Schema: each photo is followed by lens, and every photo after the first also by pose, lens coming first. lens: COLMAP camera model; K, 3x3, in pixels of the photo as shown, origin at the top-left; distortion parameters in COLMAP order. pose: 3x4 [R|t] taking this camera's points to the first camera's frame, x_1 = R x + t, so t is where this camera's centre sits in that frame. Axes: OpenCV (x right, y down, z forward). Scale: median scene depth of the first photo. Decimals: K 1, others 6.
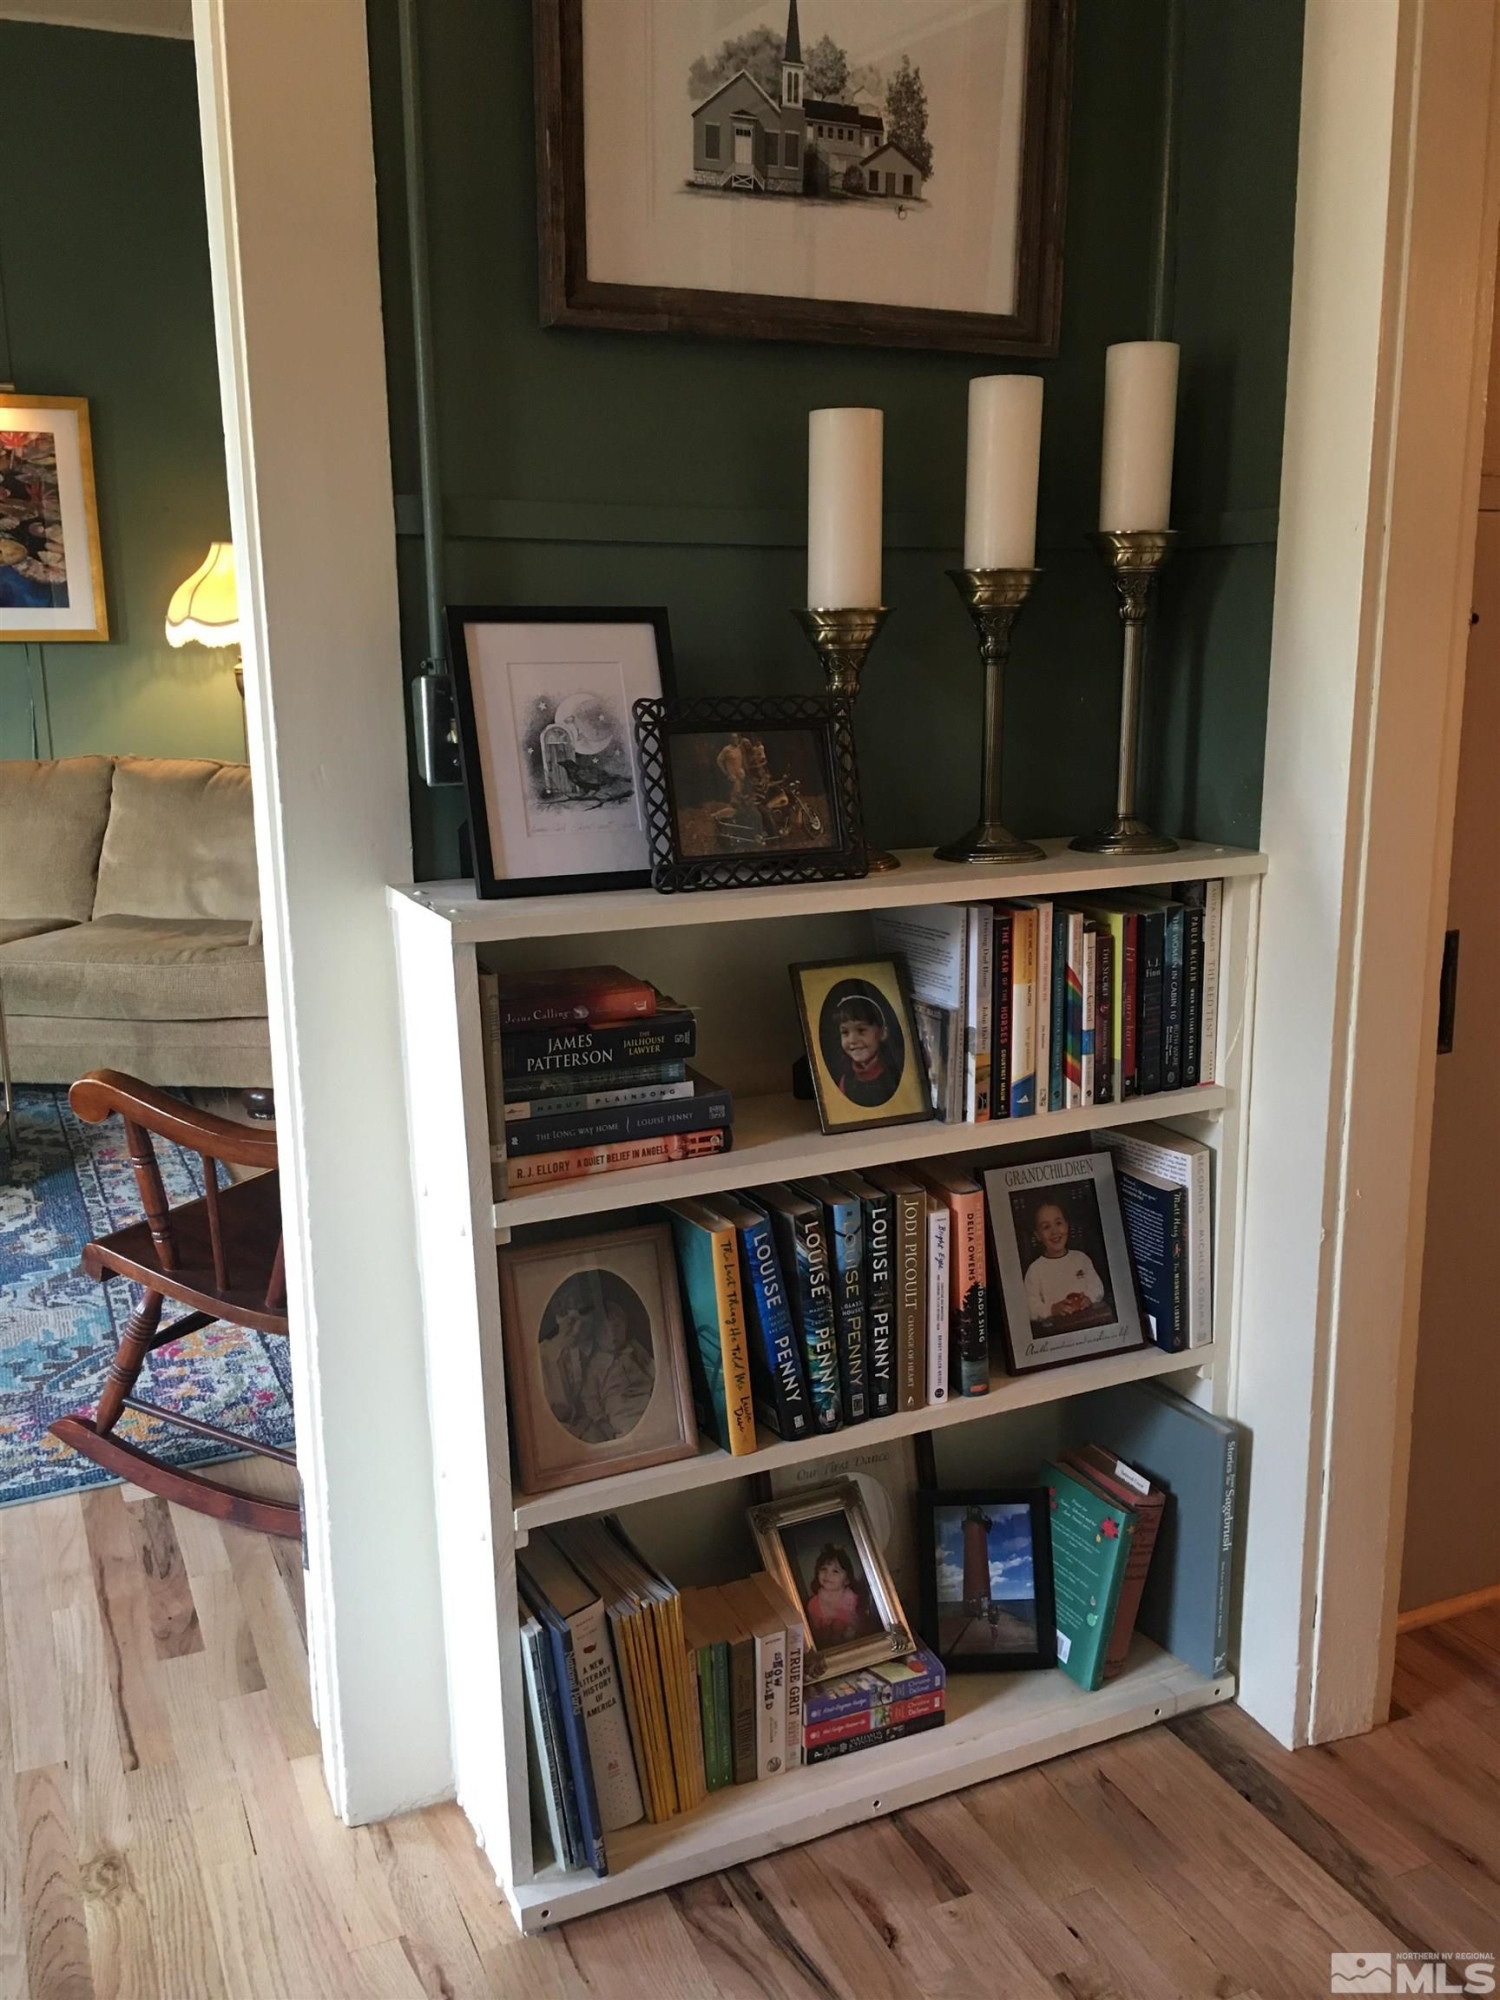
lens RADIAL K [[1728.5, 0, 747.4], [0, 1728.5, 996.9], [0, 0, 1]] dist [0.080453, -0.109731]
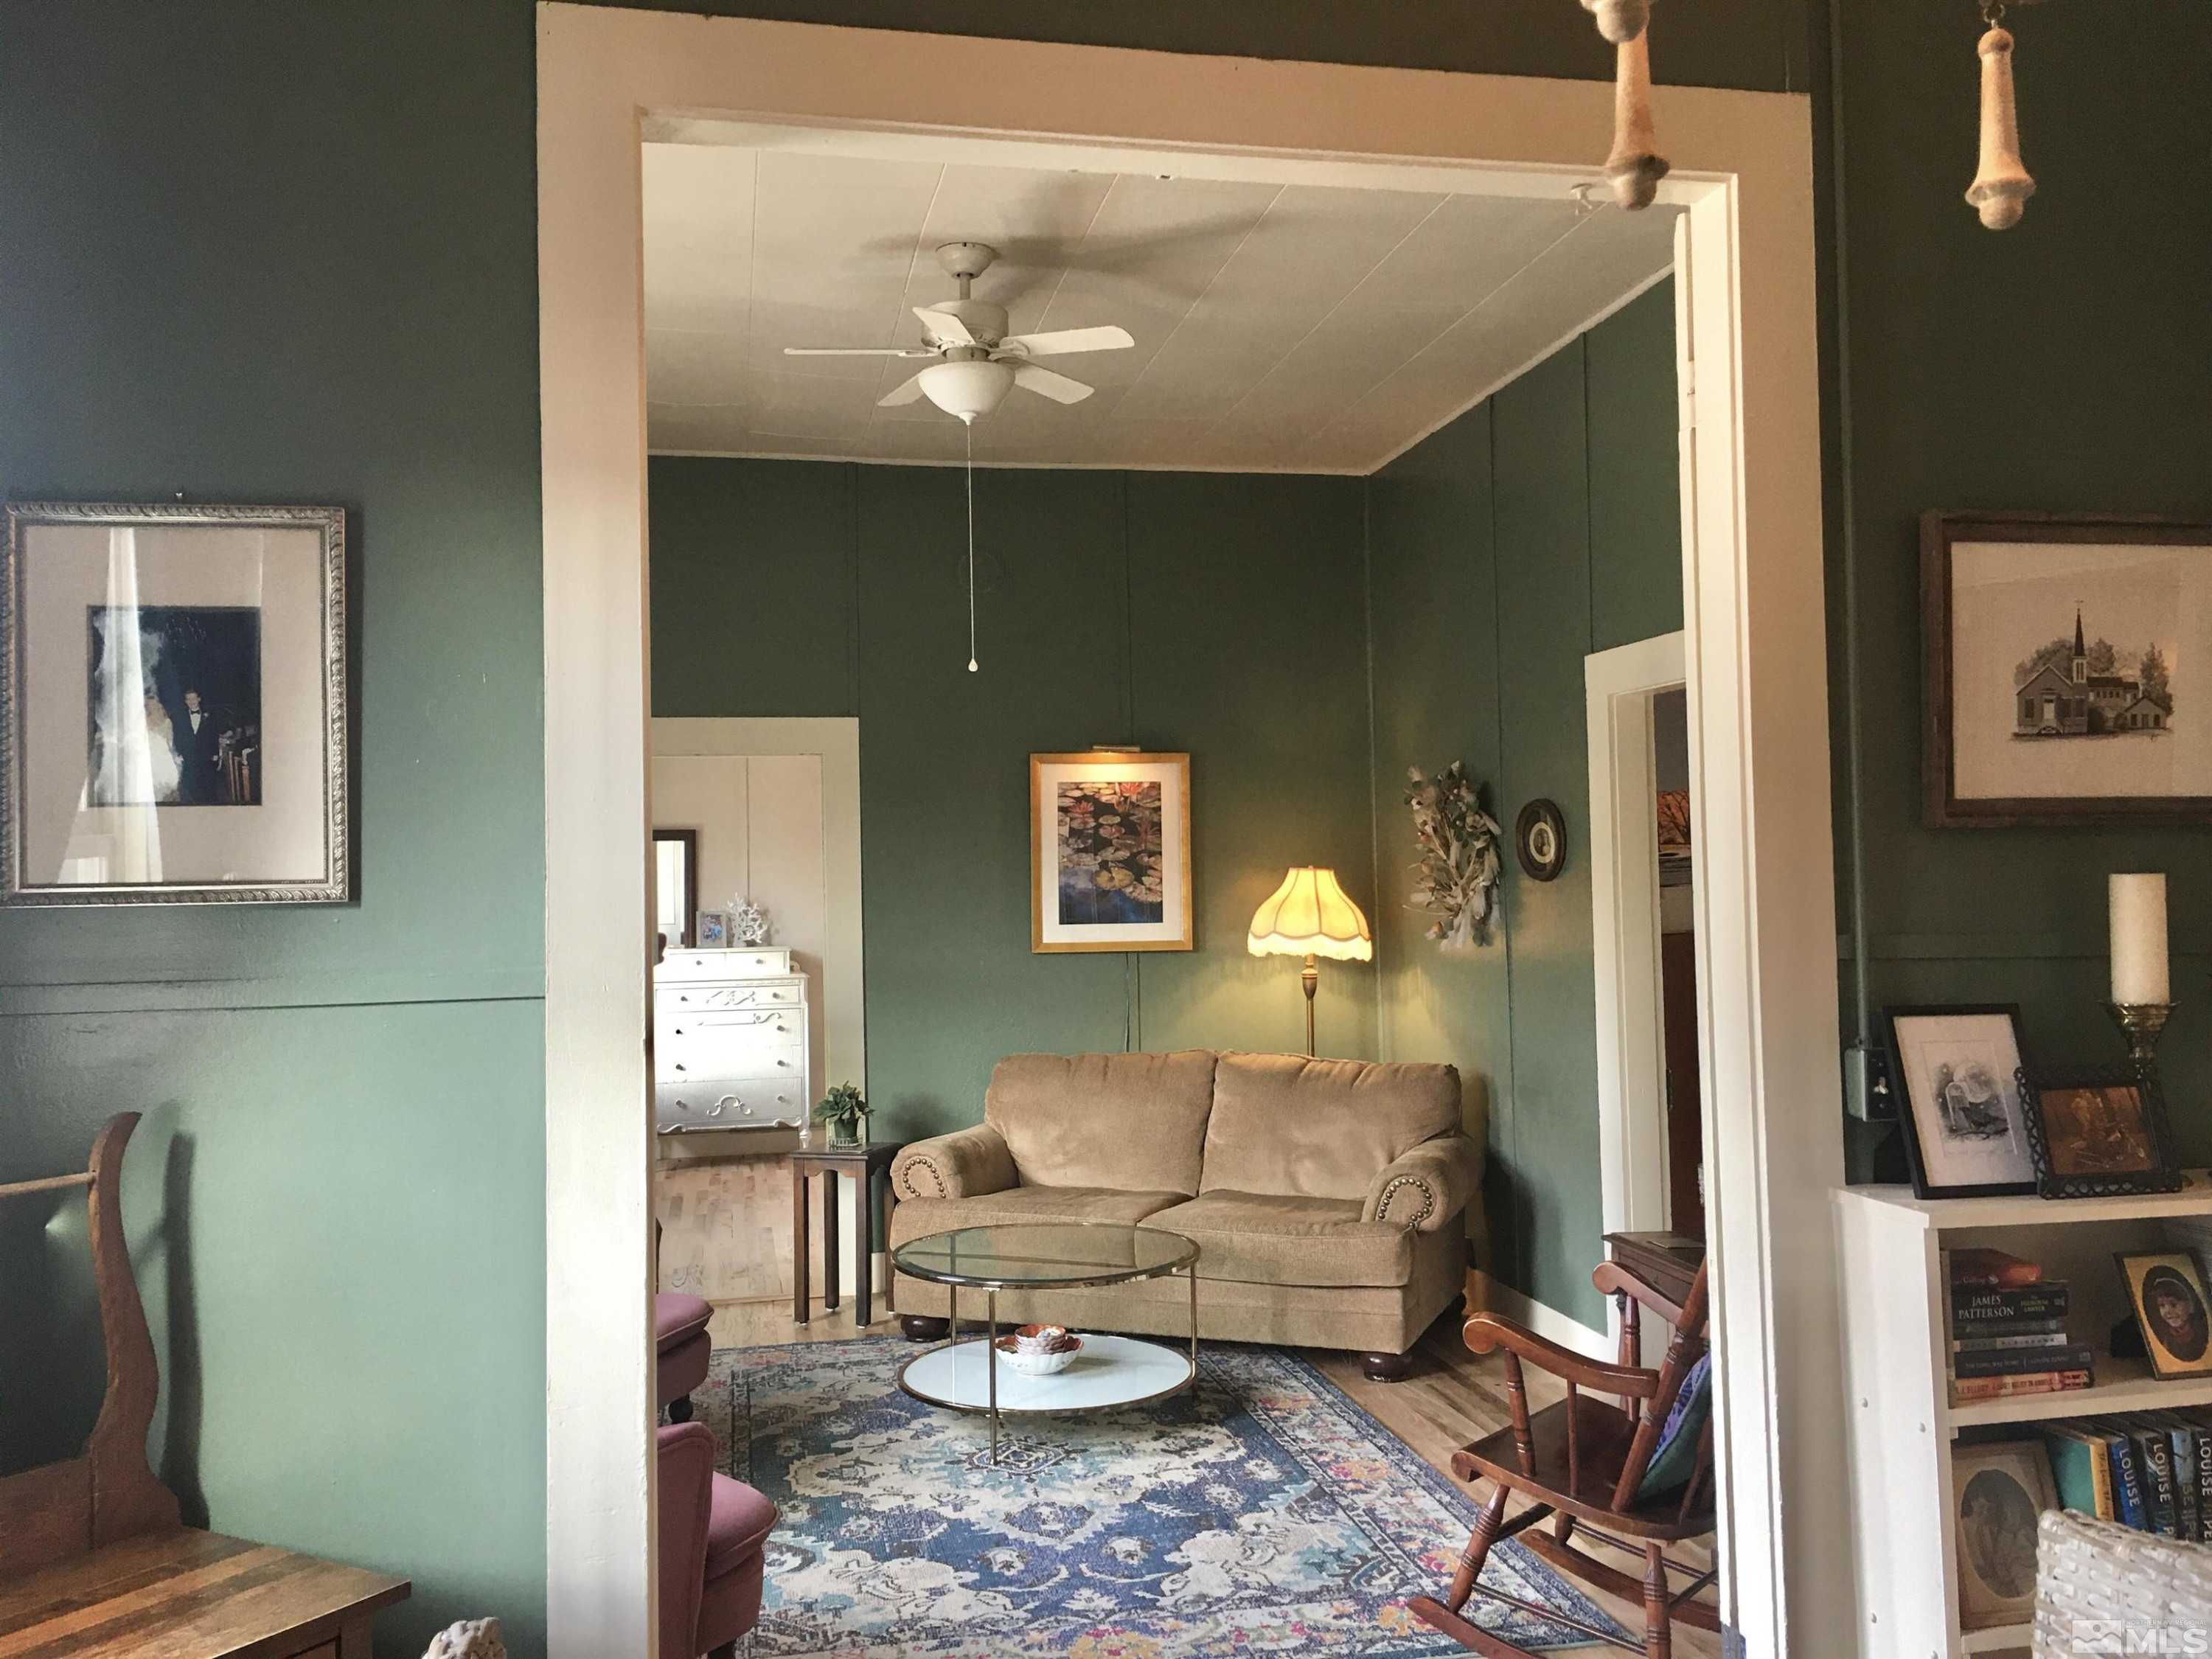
lens RADIAL K [[1911.7, 0, 1096.3], [0, 1911.7, 819.8], [0, 0, 1]] dist [0.080453, -0.109731]
pose [[0.972918, -0.014510, -0.230694, -0.418362], [-0.040997, 0.971373, -0.233996, 0.042499], [0.227486, 0.237116, 0.944471, -0.765389]]
